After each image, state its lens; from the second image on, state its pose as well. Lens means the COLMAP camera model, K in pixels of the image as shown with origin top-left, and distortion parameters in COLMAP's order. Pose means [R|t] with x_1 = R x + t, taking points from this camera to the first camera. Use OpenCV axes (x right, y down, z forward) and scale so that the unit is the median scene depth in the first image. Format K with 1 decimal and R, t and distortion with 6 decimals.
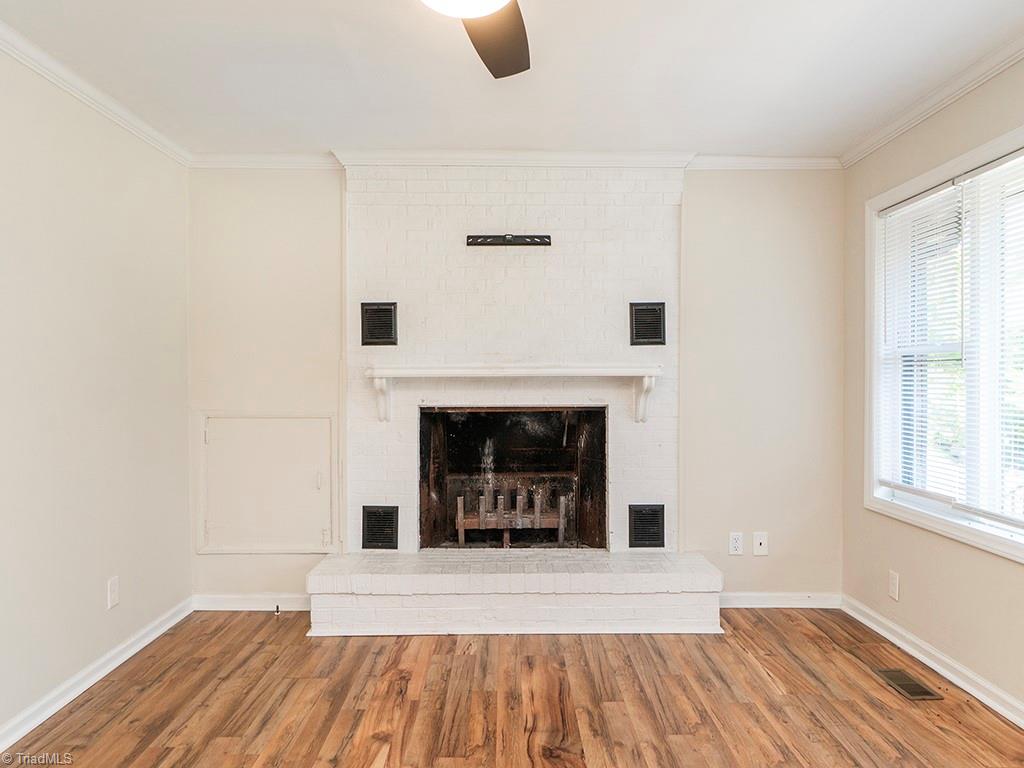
lens RADIAL K [[716.9, 0, 513.4], [0, 716.9, 384.3], [0, 0, 1]] dist [0.004019, -0.002523]
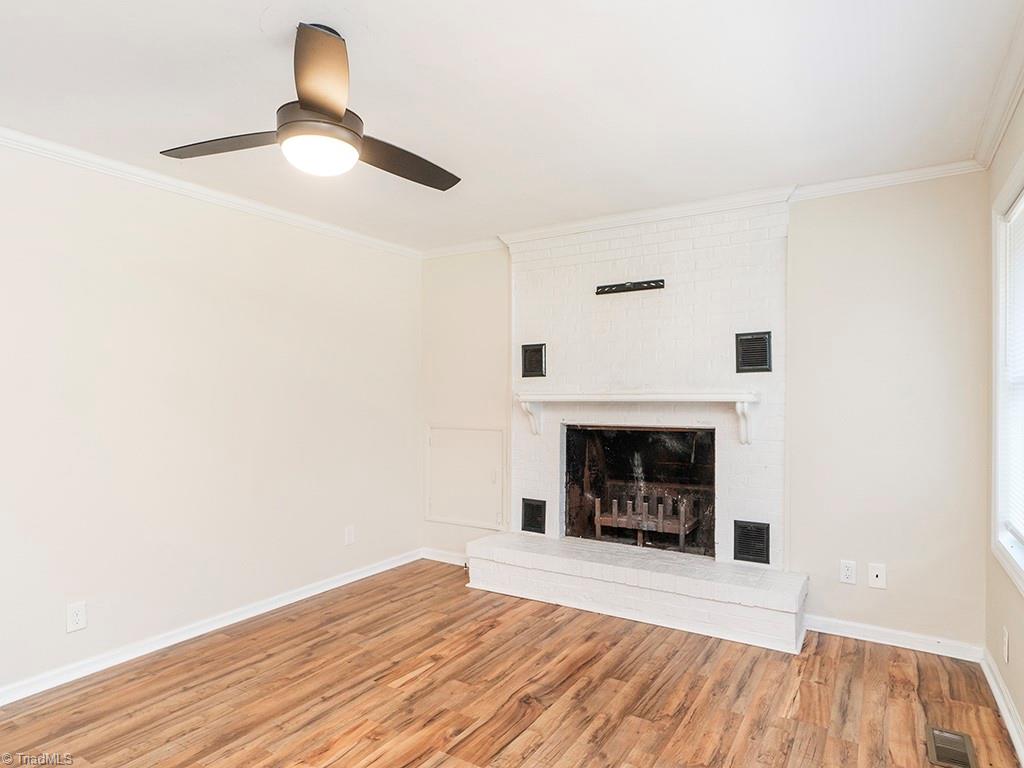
lens RADIAL K [[597.6, 0, 494.1], [0, 597.6, 400.3], [0, 0, 1]] dist [-0.003479, 0.005527]
pose [[0.837241, 0.003779, -0.546820, 0.356299], [-0.004083, 0.999991, 0.000659, -0.012244], [0.546818, 0.001681, 0.837250, 0.045978]]
